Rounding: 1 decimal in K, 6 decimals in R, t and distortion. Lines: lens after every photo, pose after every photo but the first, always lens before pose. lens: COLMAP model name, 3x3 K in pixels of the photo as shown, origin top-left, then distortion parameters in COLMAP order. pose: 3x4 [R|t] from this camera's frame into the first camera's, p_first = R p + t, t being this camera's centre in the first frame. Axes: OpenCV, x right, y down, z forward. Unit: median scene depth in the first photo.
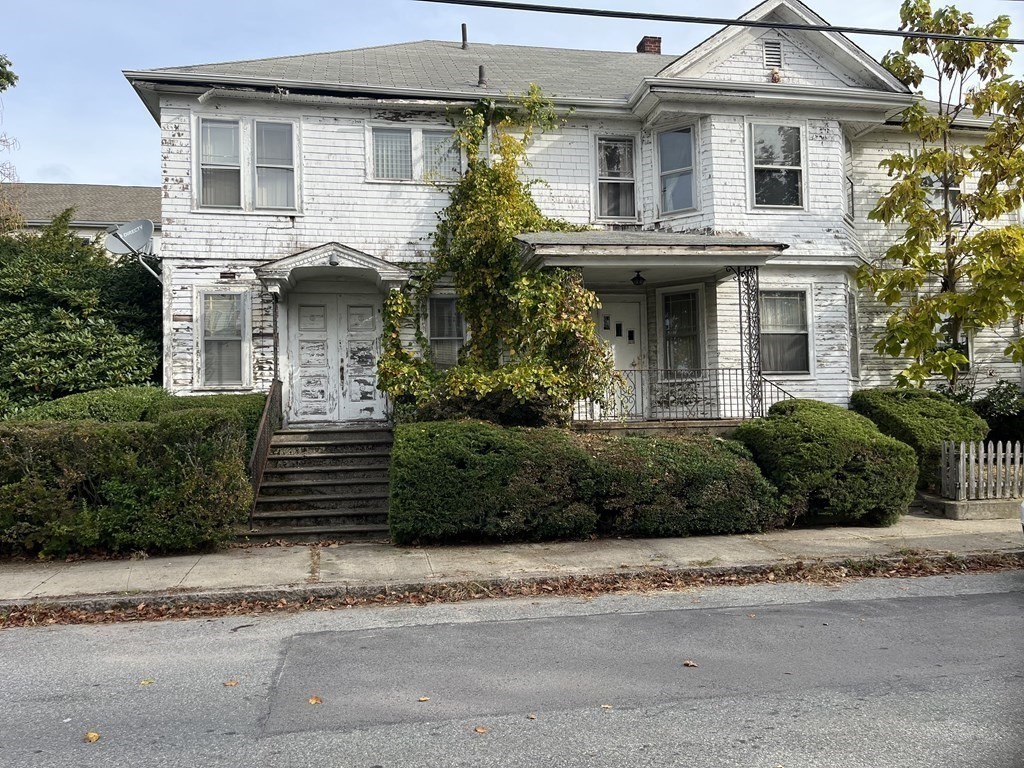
lens RADIAL K [[777.3, 0, 510.6], [0, 777.3, 385.4], [0, 0, 1]] dist [0.059648, -0.084694]
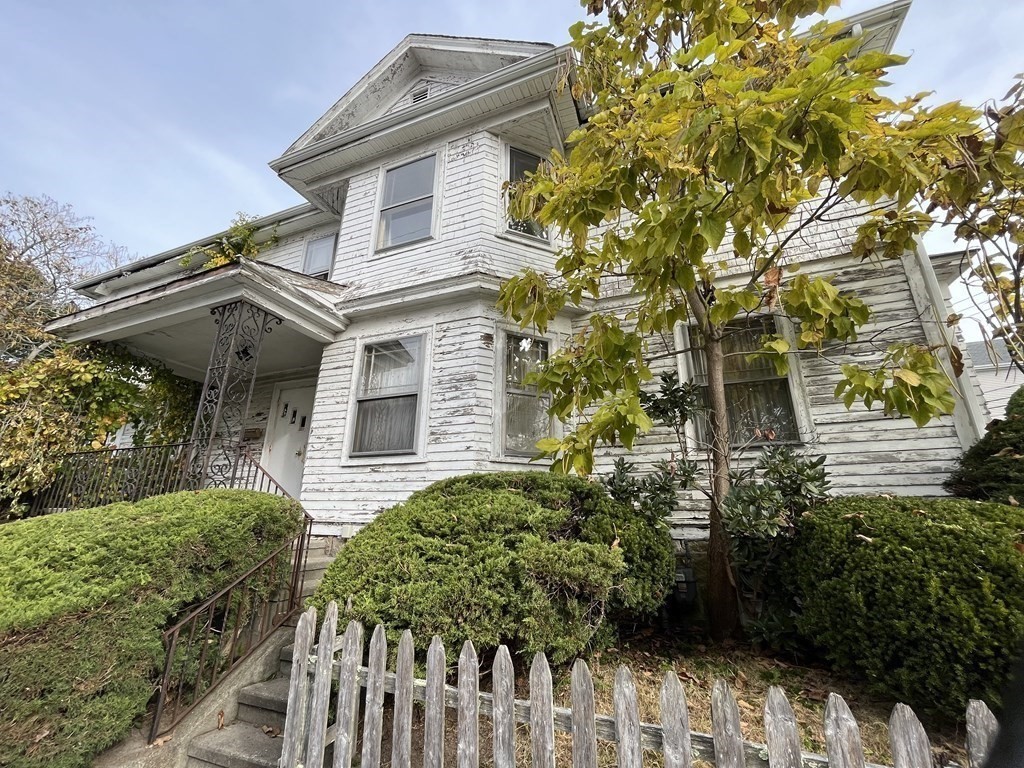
lens RADIAL K [[411.7, 0, 511.4], [0, 411.7, 384.0], [0, 0, 1]] dist [-0.002665, -0.000089]
pose [[0.848723, -0.137399, -0.510676, 0.626800], [0.001796, 0.966402, -0.257028, 0.017320], [0.528834, 0.217229, 0.820455, 0.741940]]
